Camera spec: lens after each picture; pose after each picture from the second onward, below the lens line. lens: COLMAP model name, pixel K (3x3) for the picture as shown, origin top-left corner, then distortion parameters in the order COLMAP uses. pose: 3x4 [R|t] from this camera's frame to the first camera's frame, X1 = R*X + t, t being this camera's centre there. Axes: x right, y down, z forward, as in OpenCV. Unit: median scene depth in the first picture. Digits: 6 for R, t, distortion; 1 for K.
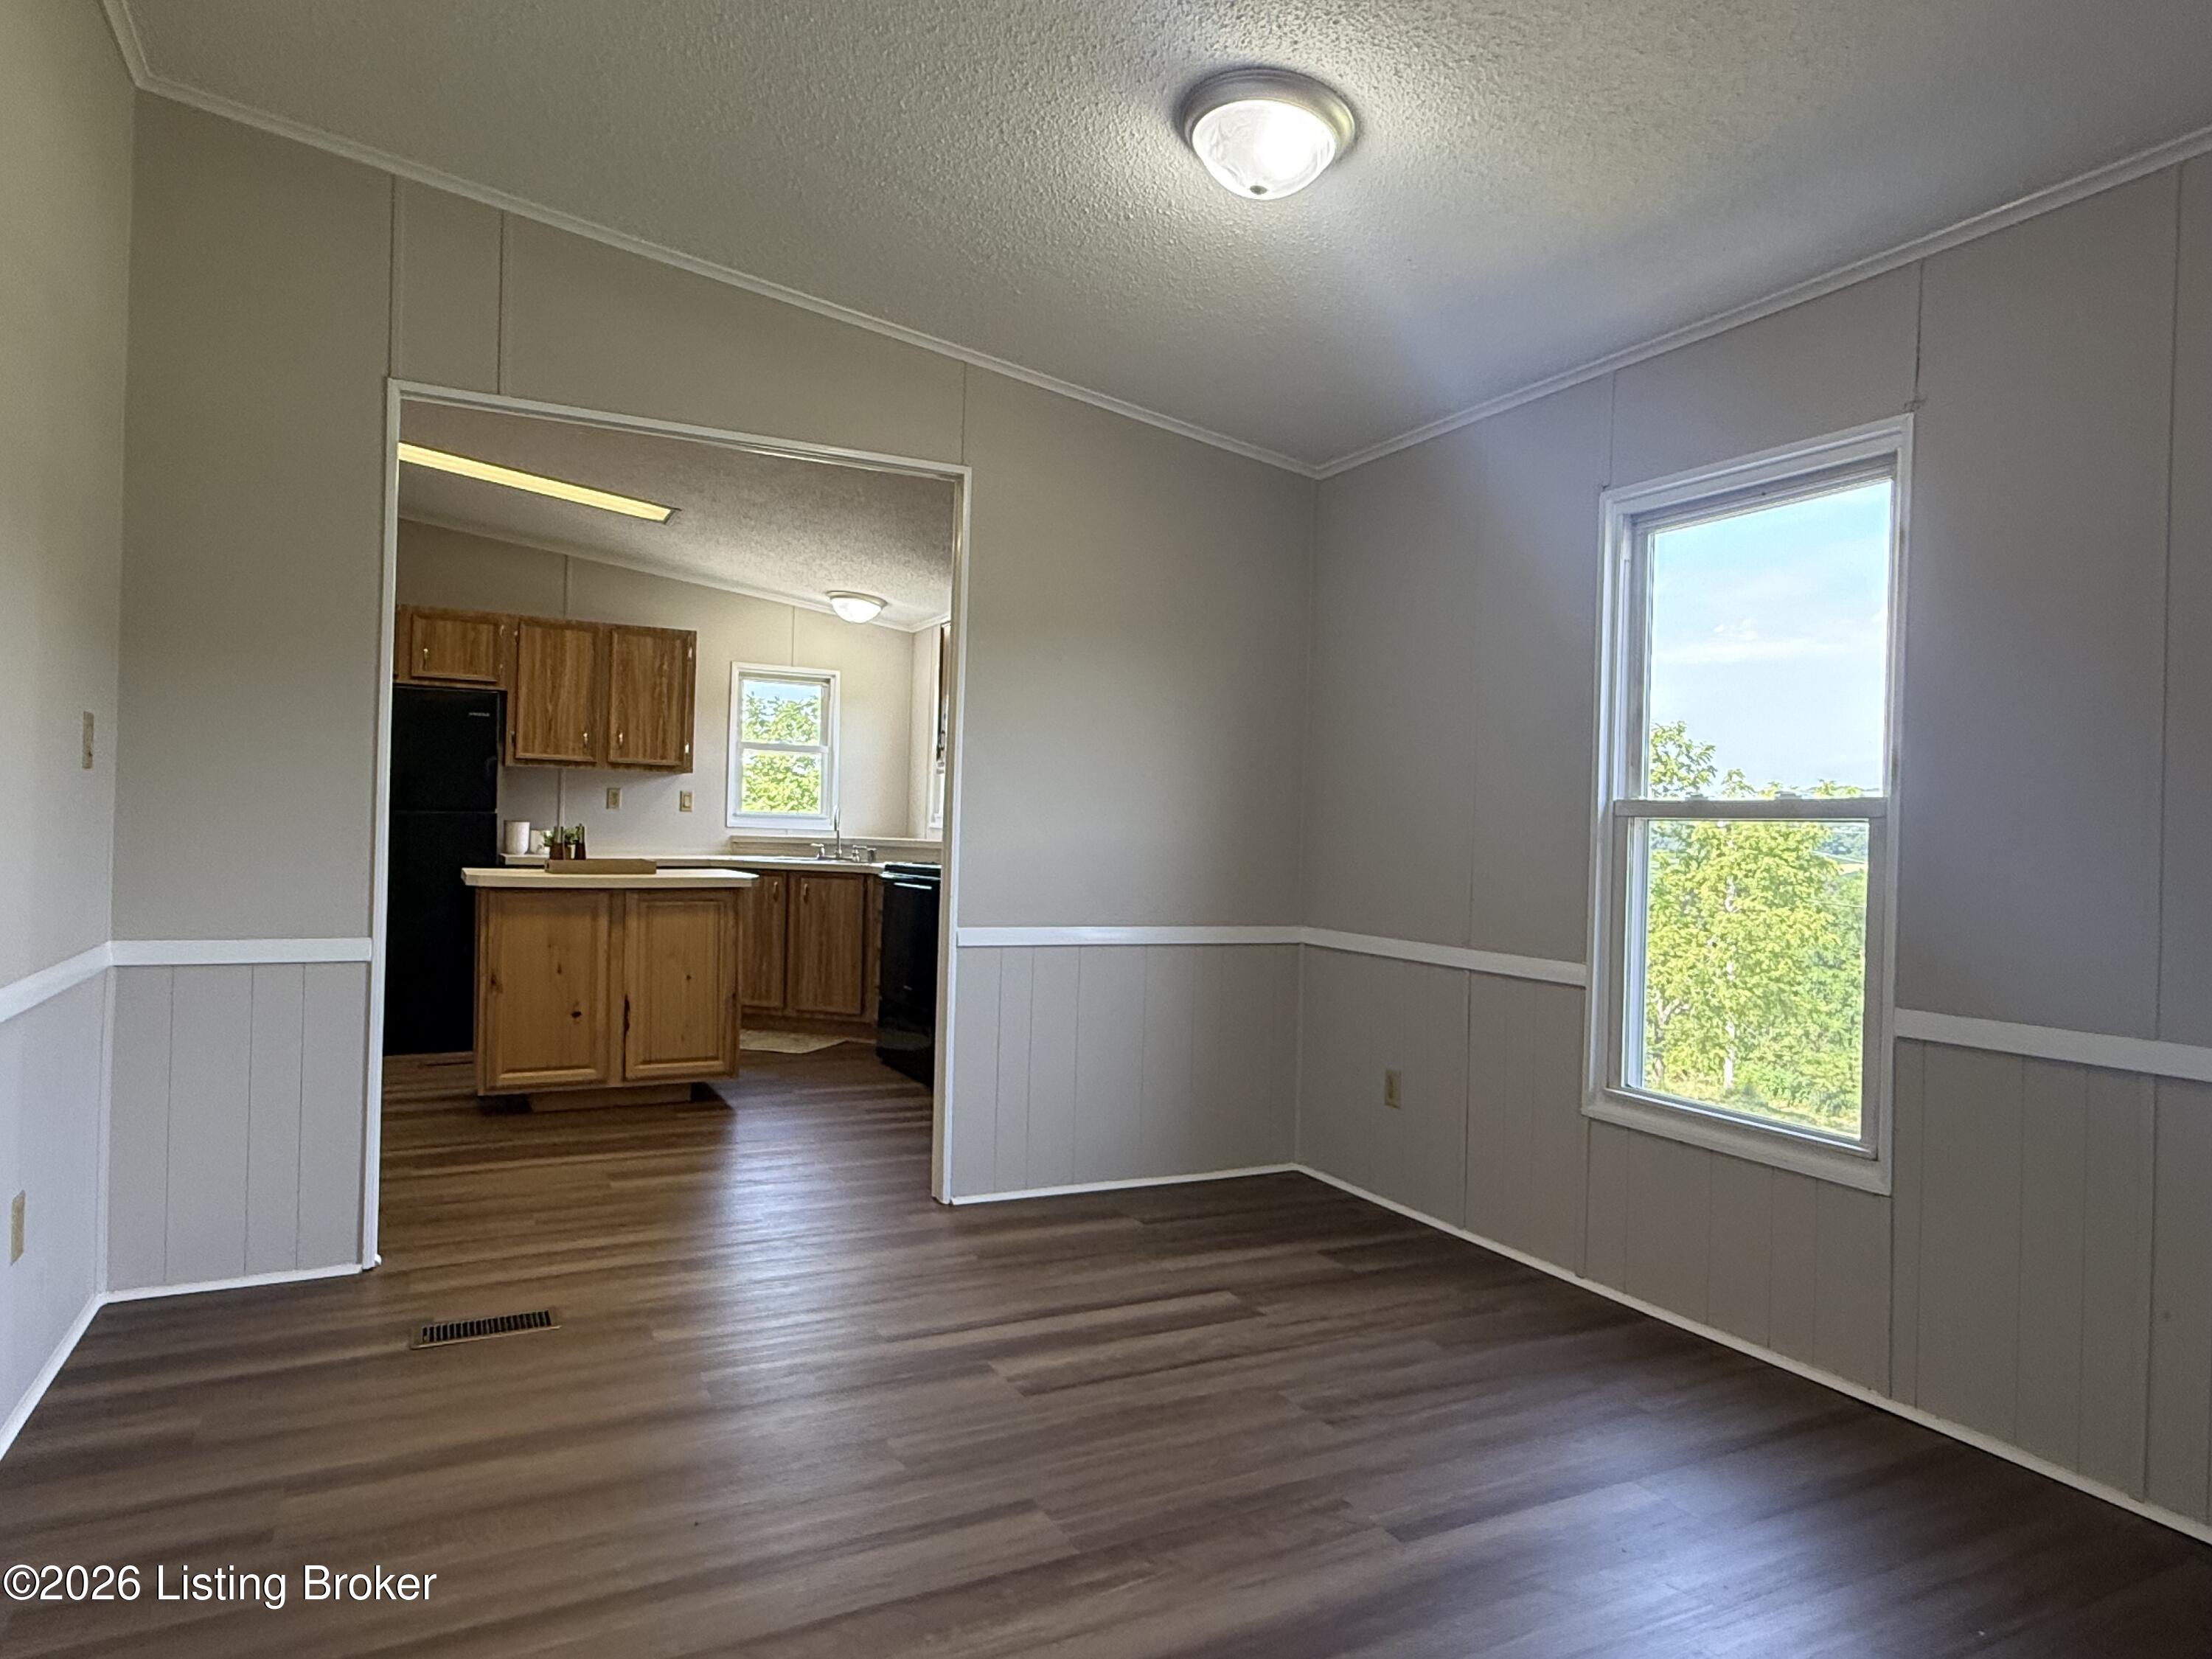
lens RADIAL K [[1333.7, 0, 1095.9], [0, 1333.7, 829.7], [0, 0, 1]] dist [0.002464, -0.000975]
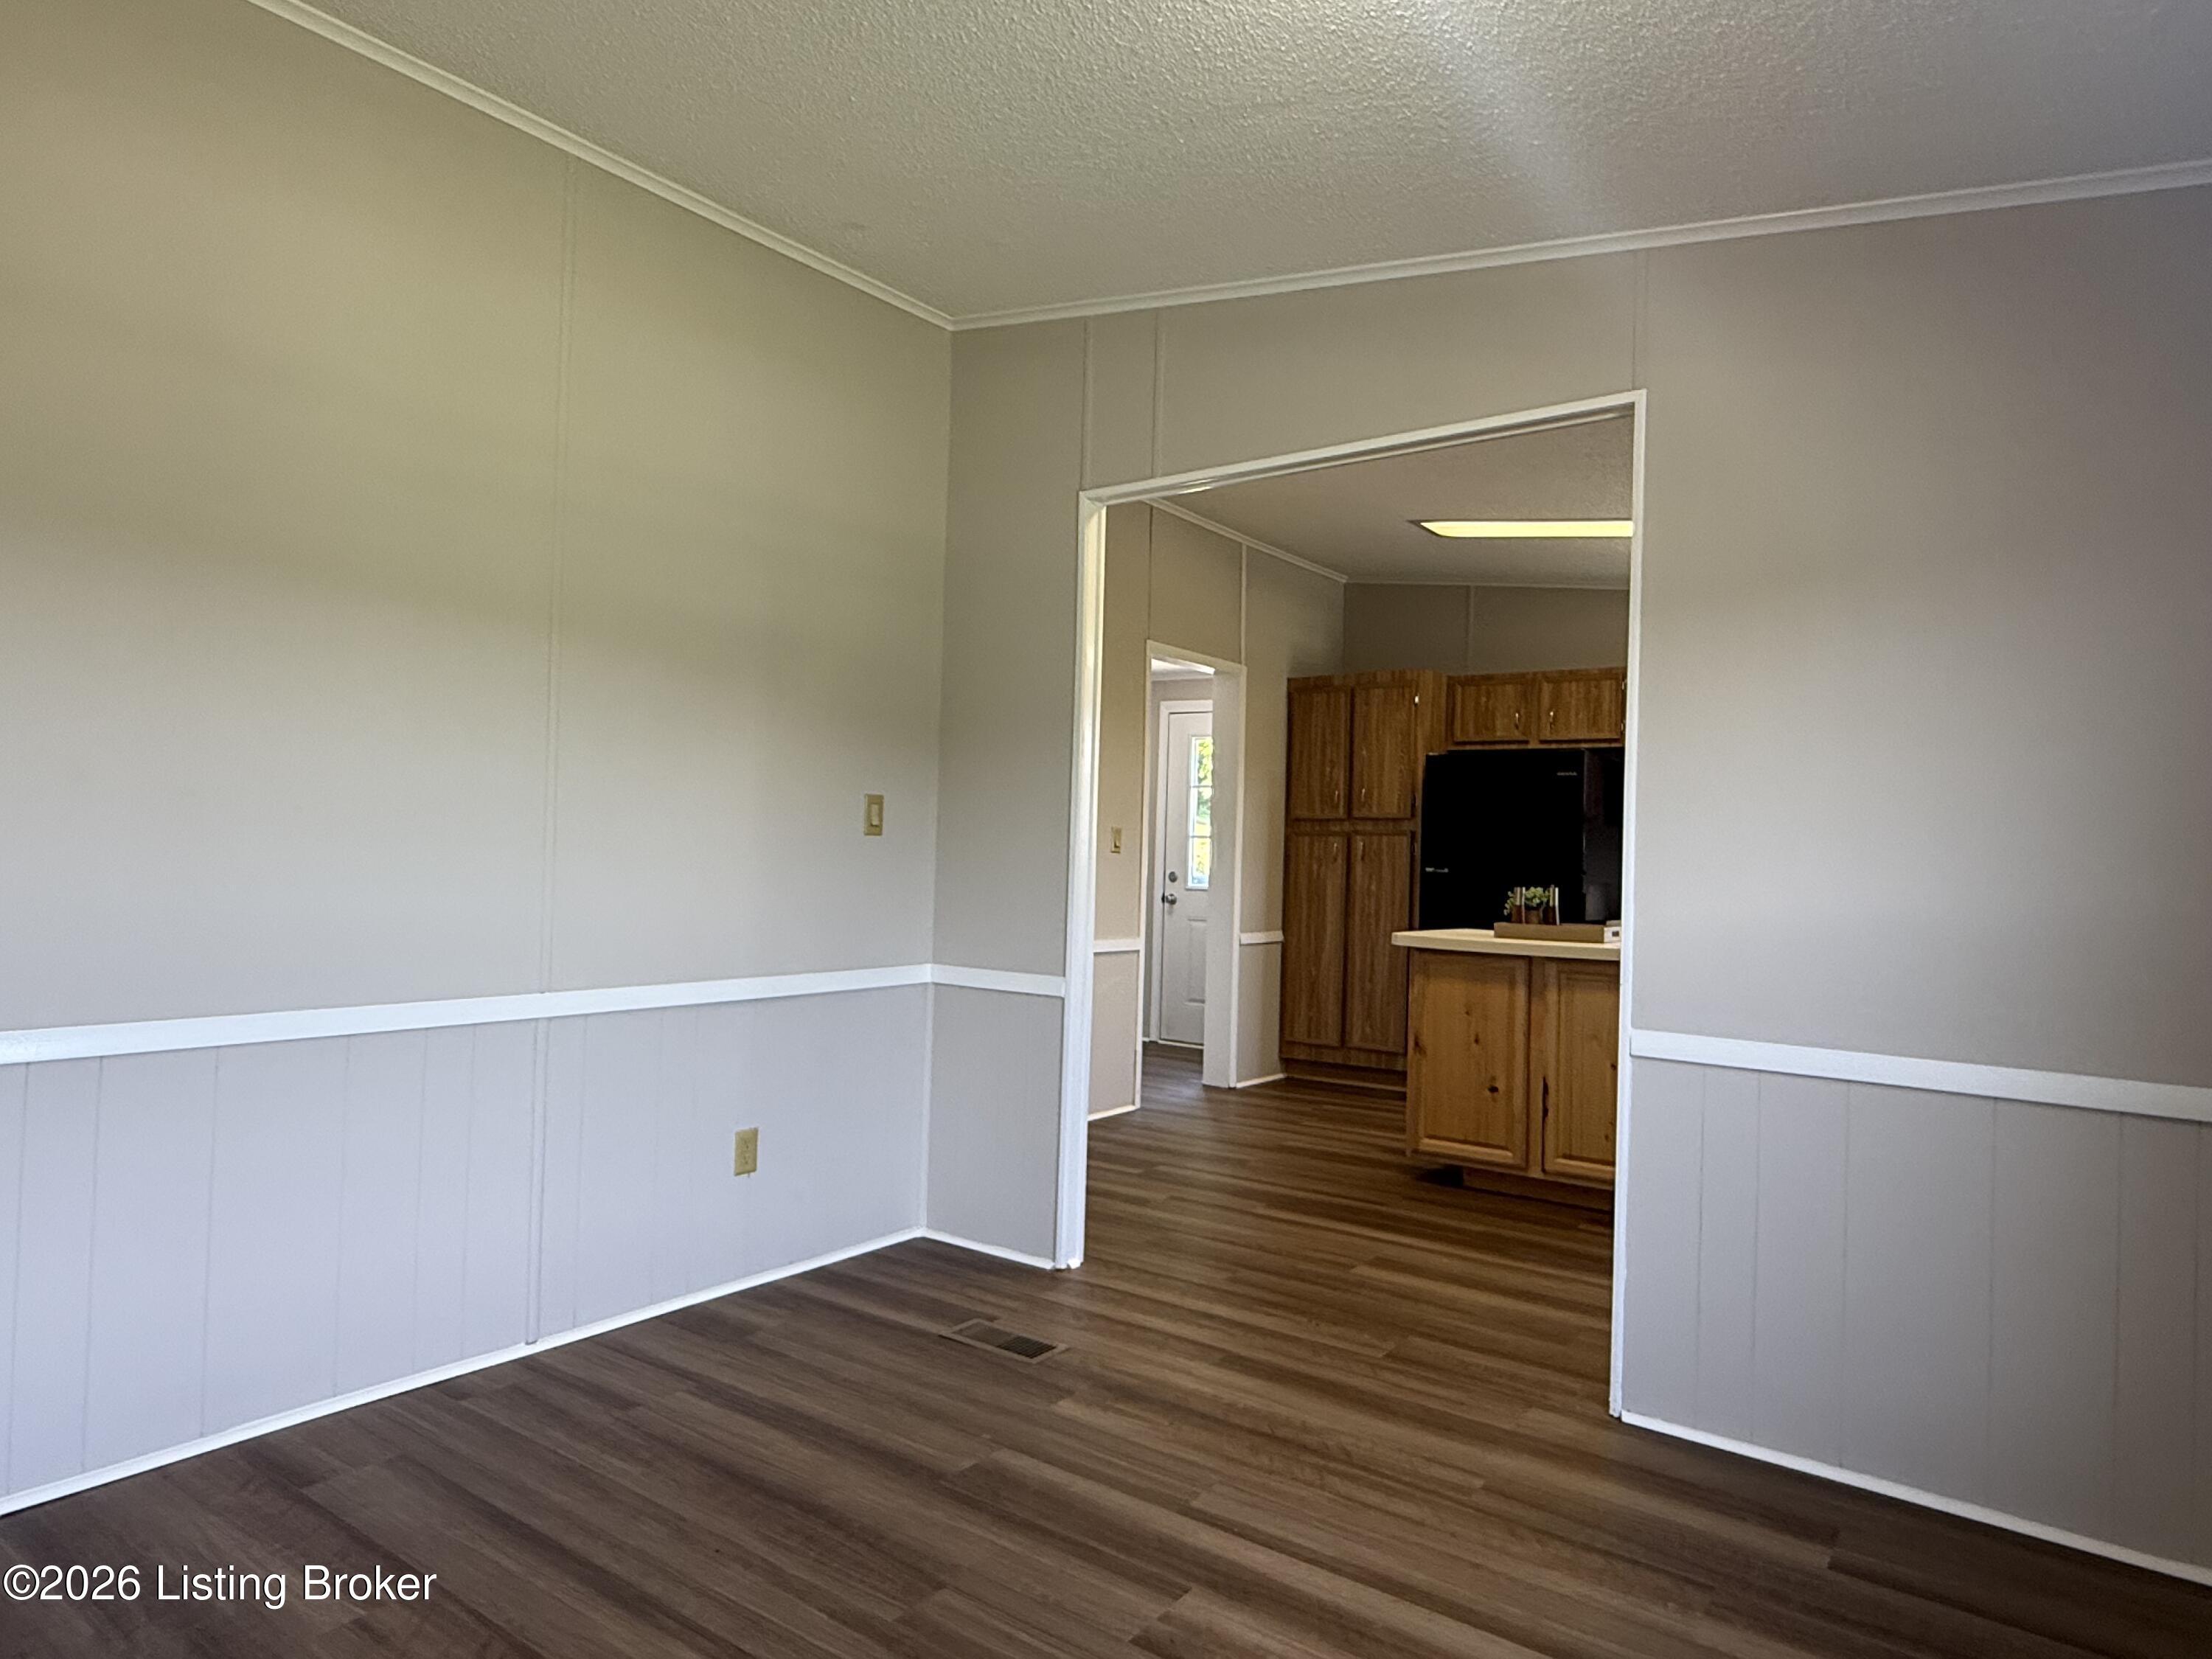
lens RADIAL K [[1333.7, 0, 1095.6], [0, 1333.7, 827.6], [0, 0, 1]] dist [0.002464, -0.000975]
pose [[0.443444, -0.030492, -0.895783, 0.418219], [-0.017654, 0.998930, -0.042742, 0.000778], [0.896128, 0.034768, 0.442431, 0.426473]]
